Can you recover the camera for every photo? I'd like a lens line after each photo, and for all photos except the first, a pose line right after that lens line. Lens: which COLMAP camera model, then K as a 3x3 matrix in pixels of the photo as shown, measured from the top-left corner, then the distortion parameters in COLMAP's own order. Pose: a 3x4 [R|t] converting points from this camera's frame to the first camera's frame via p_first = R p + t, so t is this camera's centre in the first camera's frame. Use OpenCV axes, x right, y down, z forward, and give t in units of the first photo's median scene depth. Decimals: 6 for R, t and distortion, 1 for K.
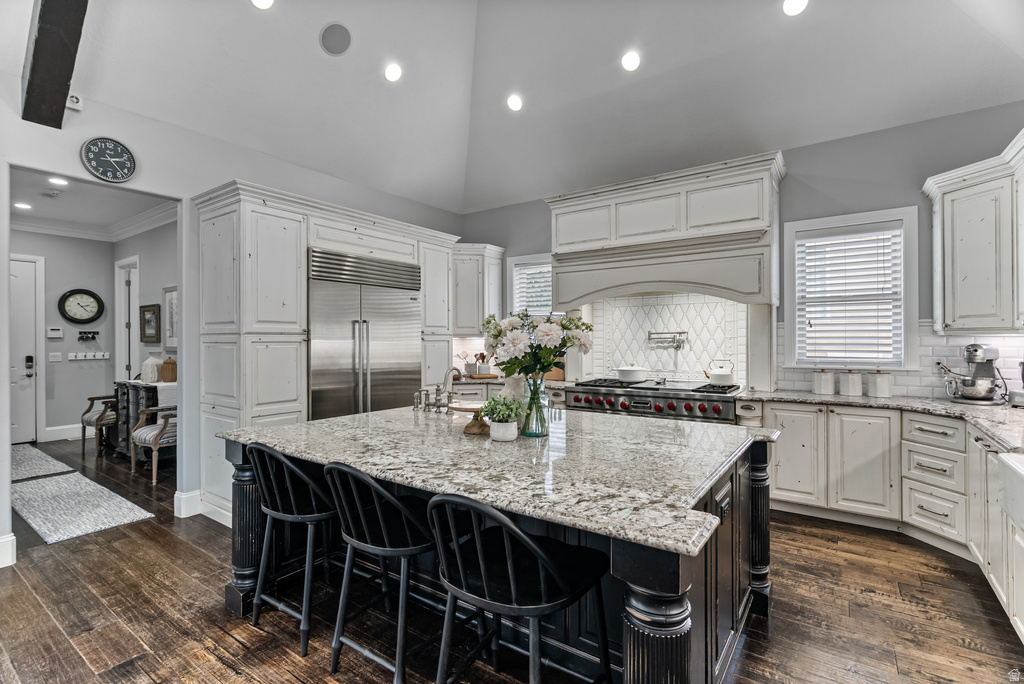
lens RADIAL K [[480.2, 0, 516.9], [0, 480.2, 337.9], [0, 0, 1]] dist [-0.010838, 0.003186]
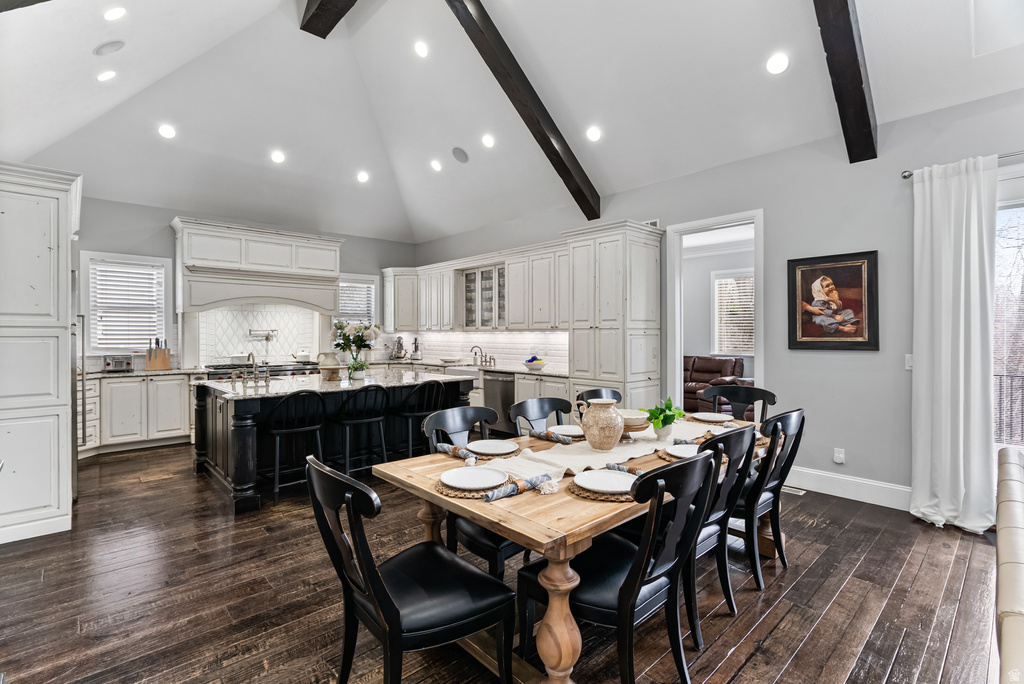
lens RADIAL K [[480.2, 0, 511.8], [0, 480.2, 334.7], [0, 0, 1]] dist [-0.010838, 0.003186]
pose [[0.211008, 0.002679, 0.977481, -0.982925], [0.002343, 0.999992, -0.003247, 0.010032], [-0.977482, 0.002976, 0.211000, -0.071583]]
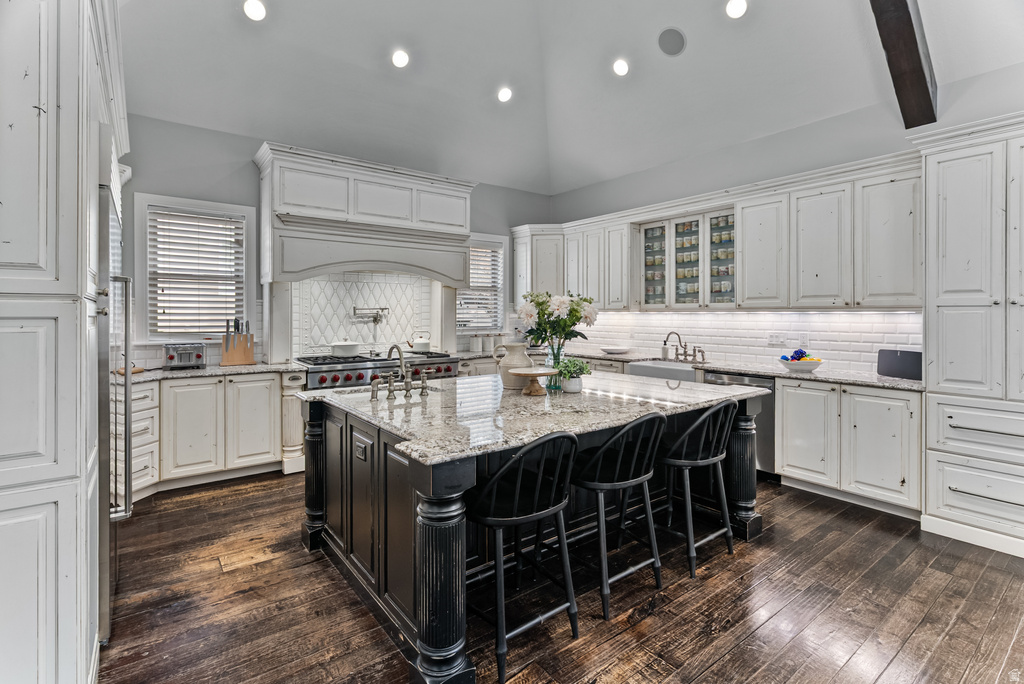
lens RADIAL K [[480.2, 0, 504.2], [0, 480.2, 314.4], [0, 0, 1]] dist [-0.010838, 0.003186]
pose [[0.305897, 0.004608, 0.952053, -0.627588], [-0.000819, 0.999989, -0.004577, 0.007571], [-0.952064, 0.000620, 0.305897, 0.382160]]
